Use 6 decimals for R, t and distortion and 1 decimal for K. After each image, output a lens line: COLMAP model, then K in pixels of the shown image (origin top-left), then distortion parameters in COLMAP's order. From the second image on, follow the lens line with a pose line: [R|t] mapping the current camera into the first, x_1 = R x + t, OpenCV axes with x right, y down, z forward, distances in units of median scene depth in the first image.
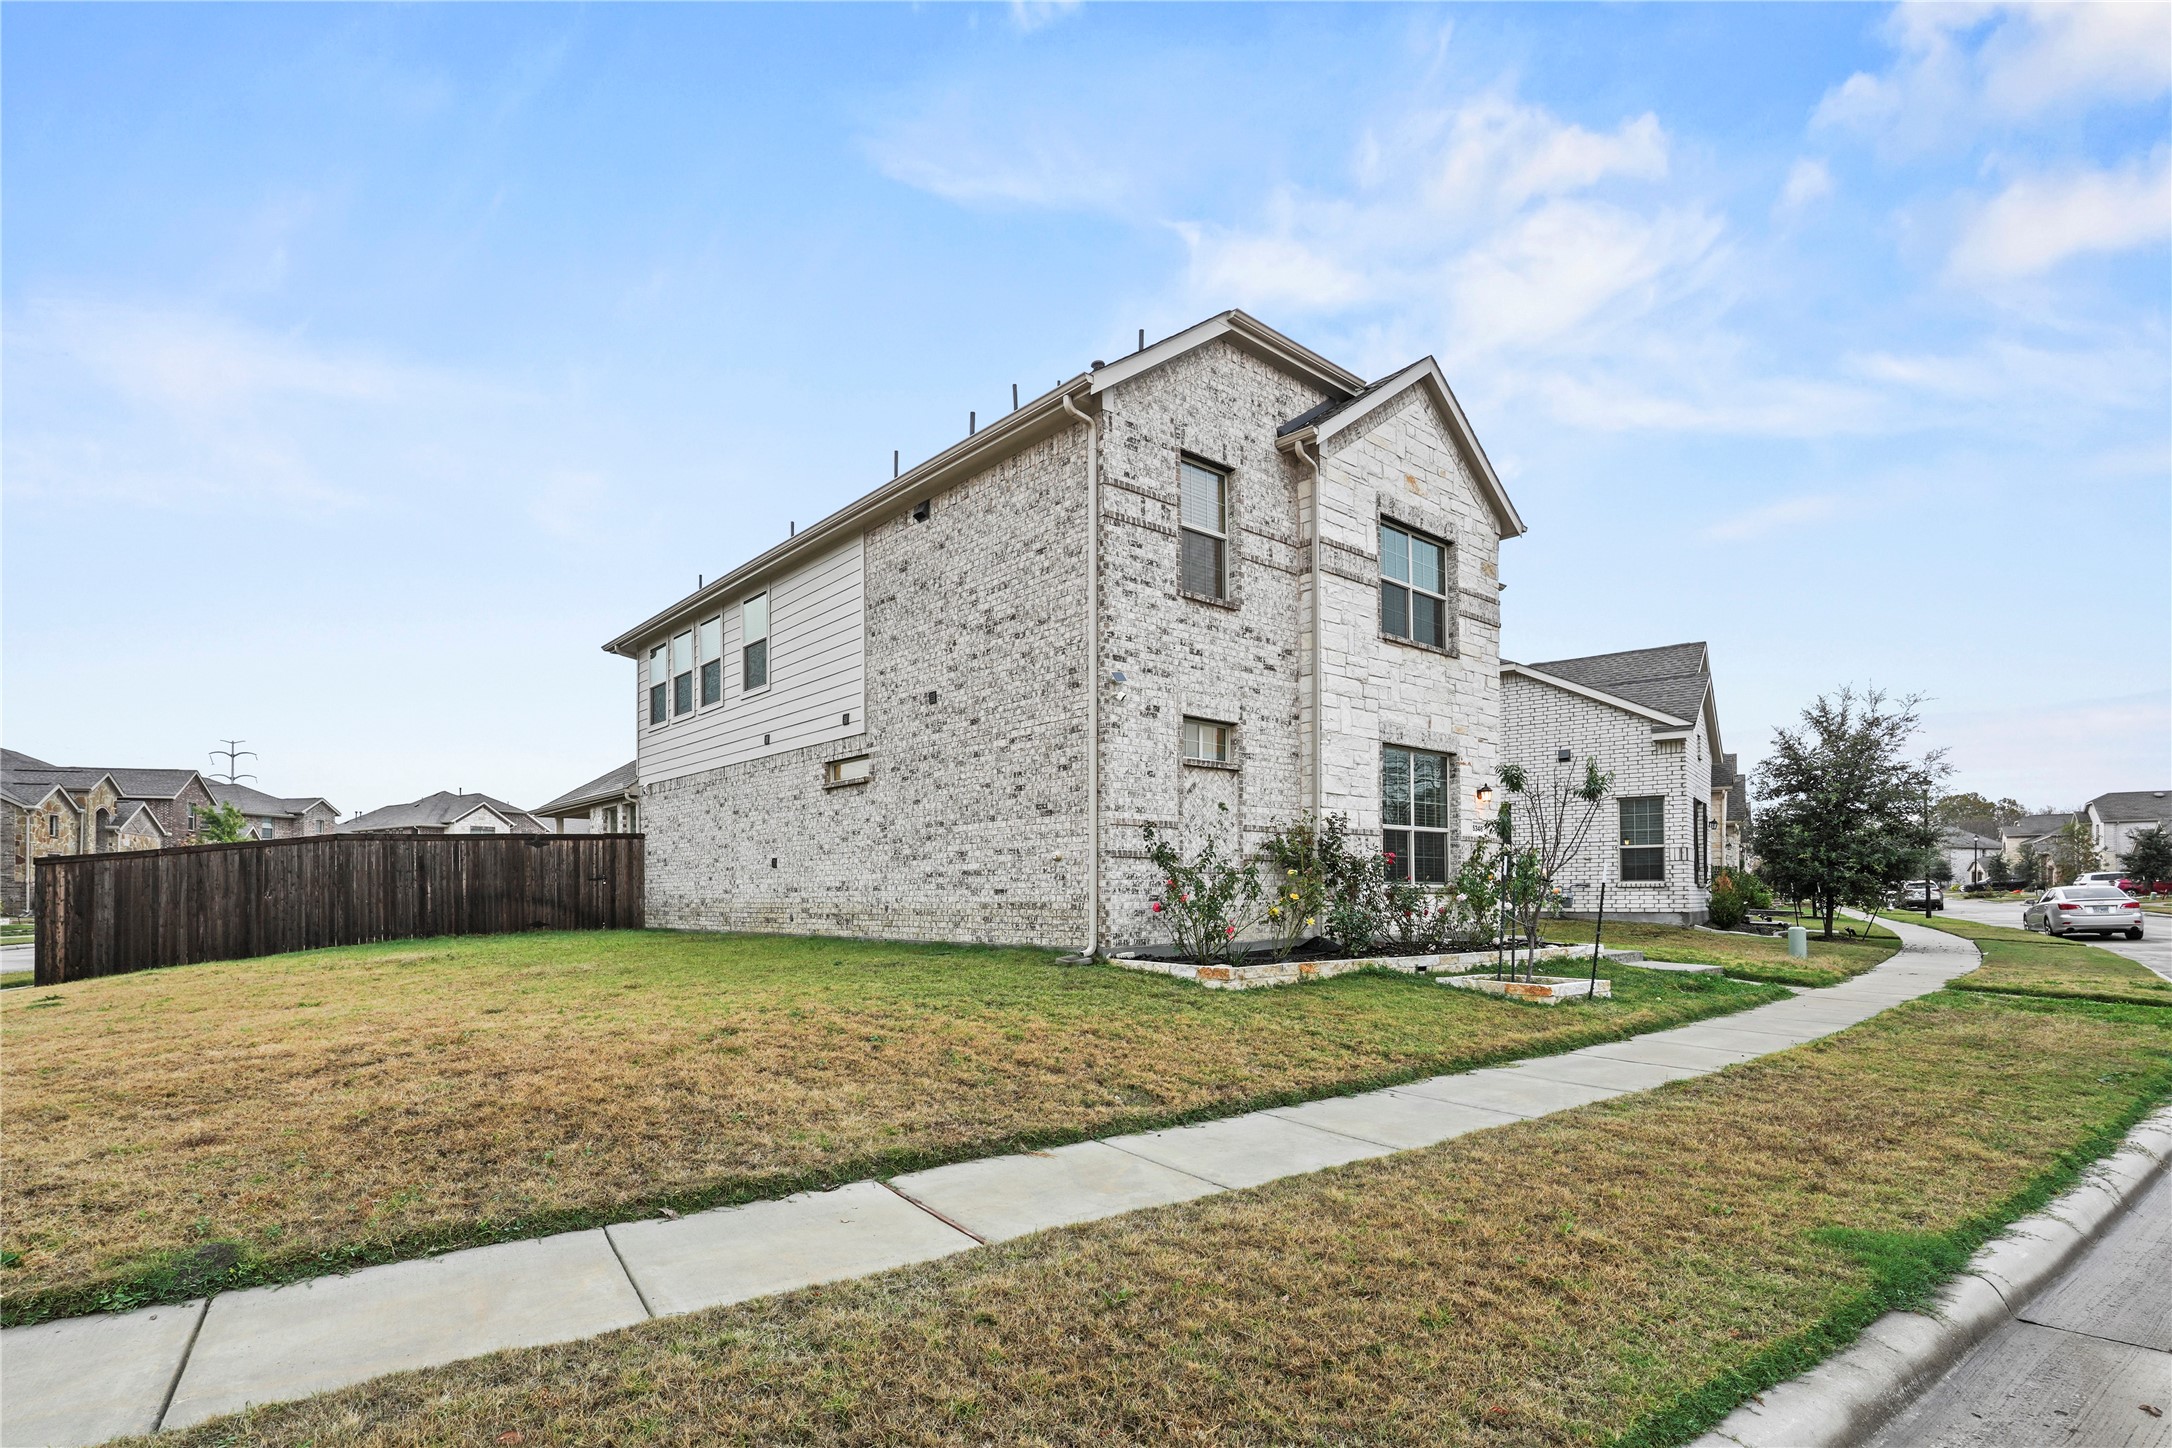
lens RADIAL K [[1004.9, 0, 1108.4], [0, 1004.9, 875.5], [0, 0, 1]] dist [-0.001291, -0.000684]
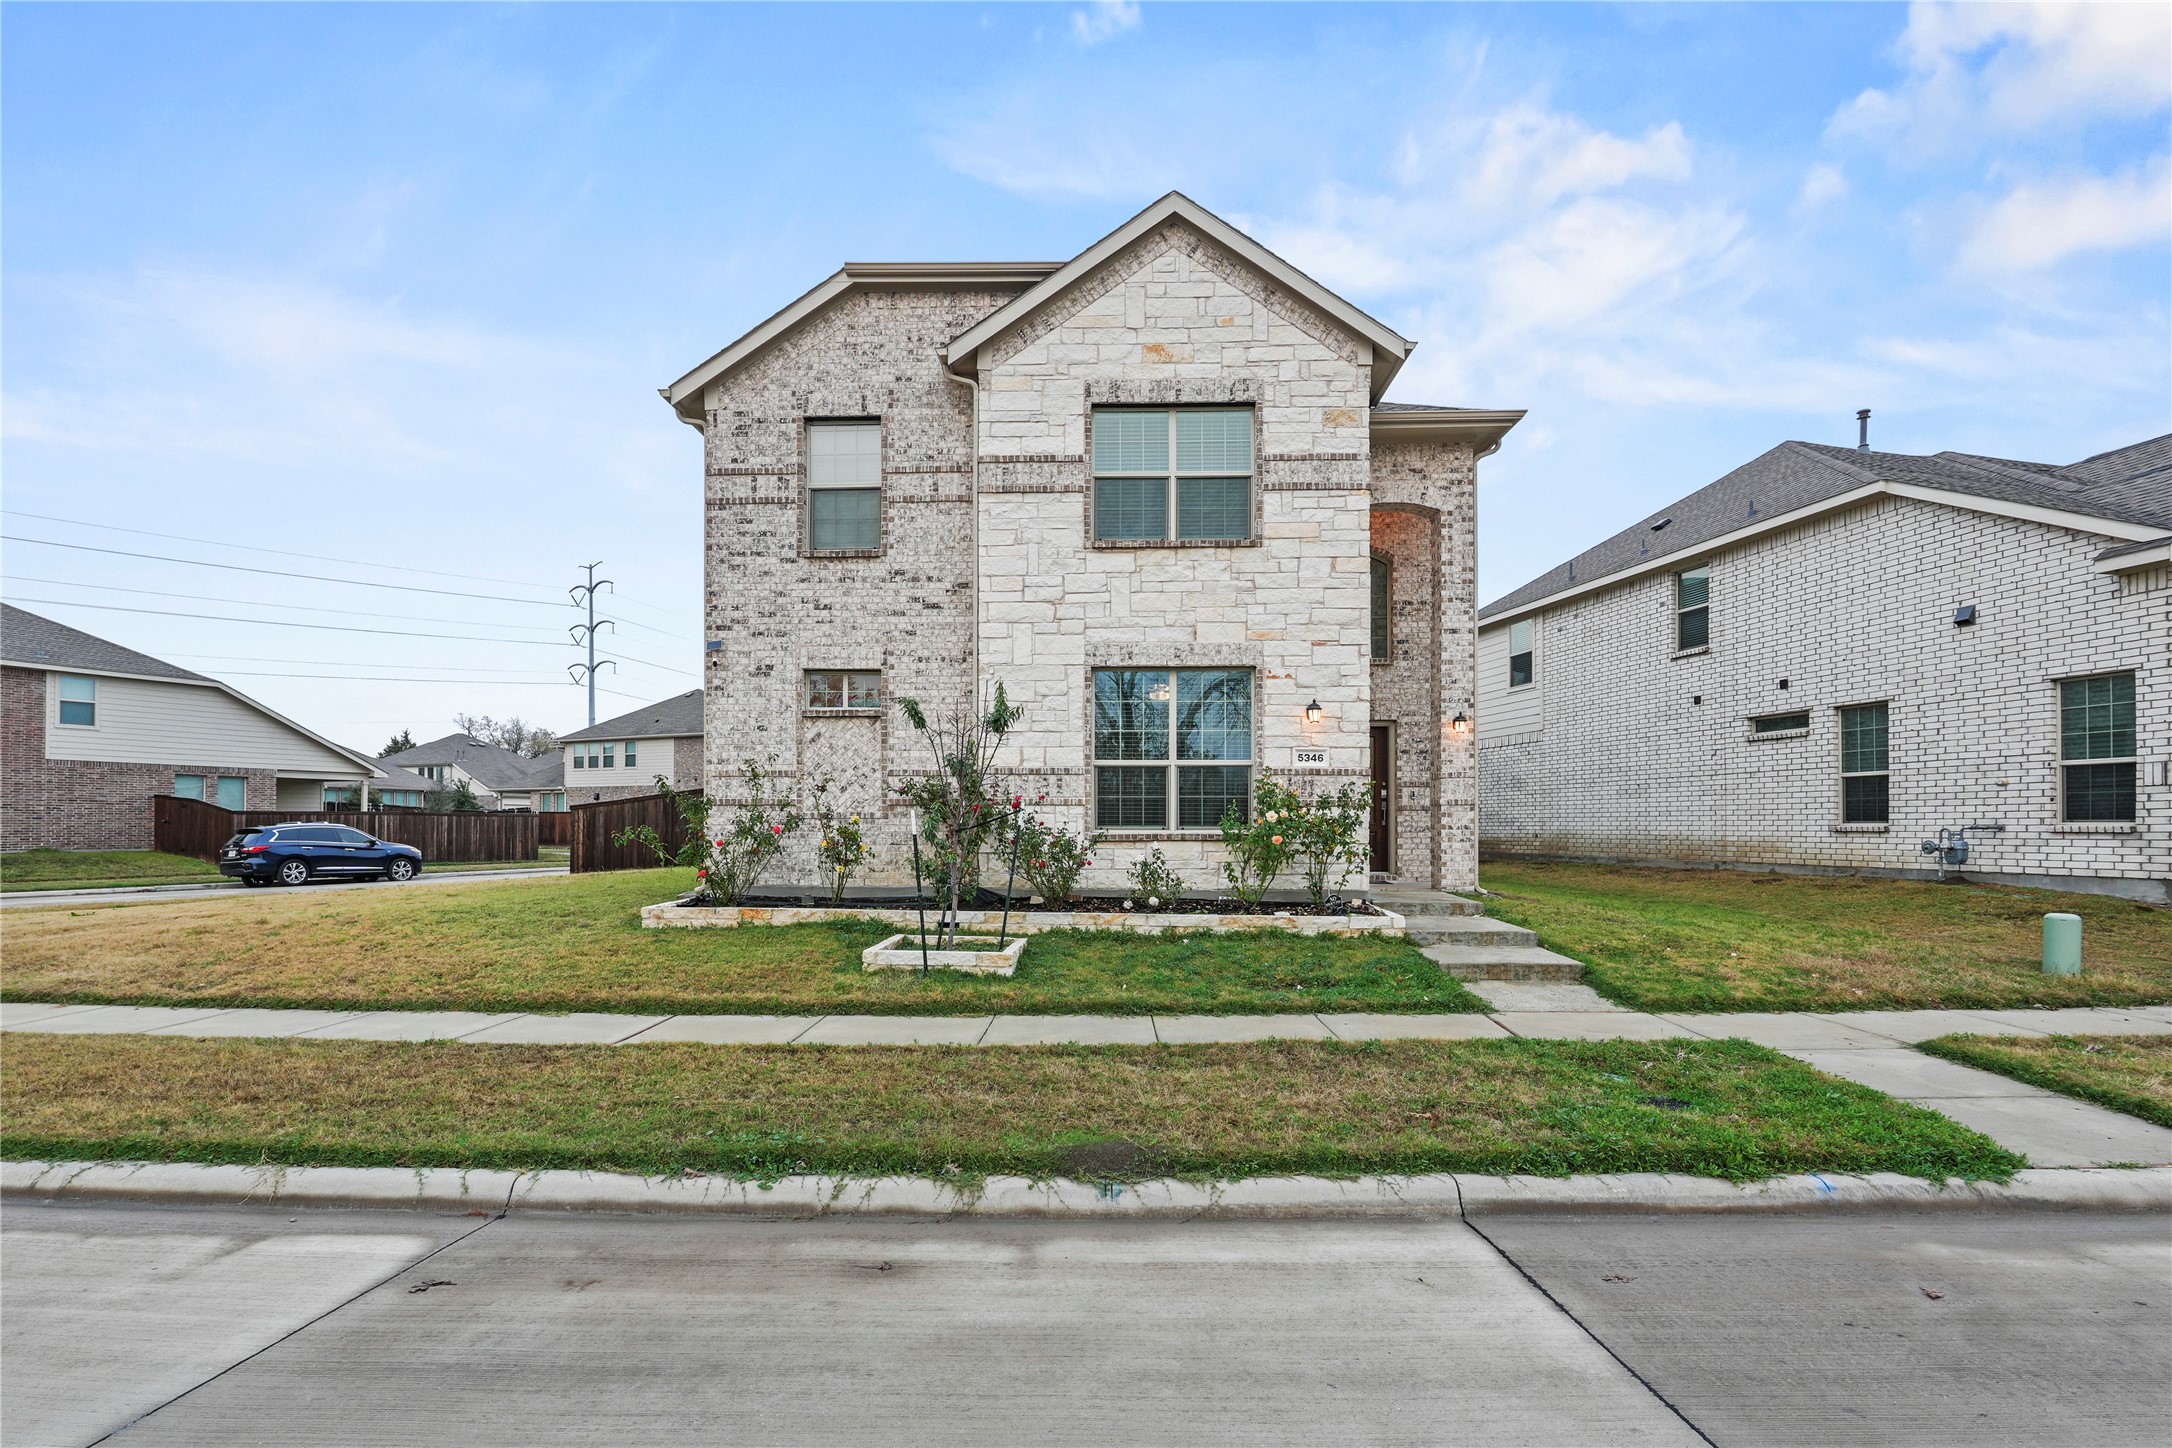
lens RADIAL K [[1004.9, 0, 1075.9], [0, 1004.9, 816.6], [0, 0, 1]] dist [-0.001291, -0.000684]
pose [[0.748360, 0.001916, -0.663290, 0.917684], [0.005752, 0.999939, 0.009379, -0.011772], [0.663268, -0.010834, 0.748303, 0.366071]]
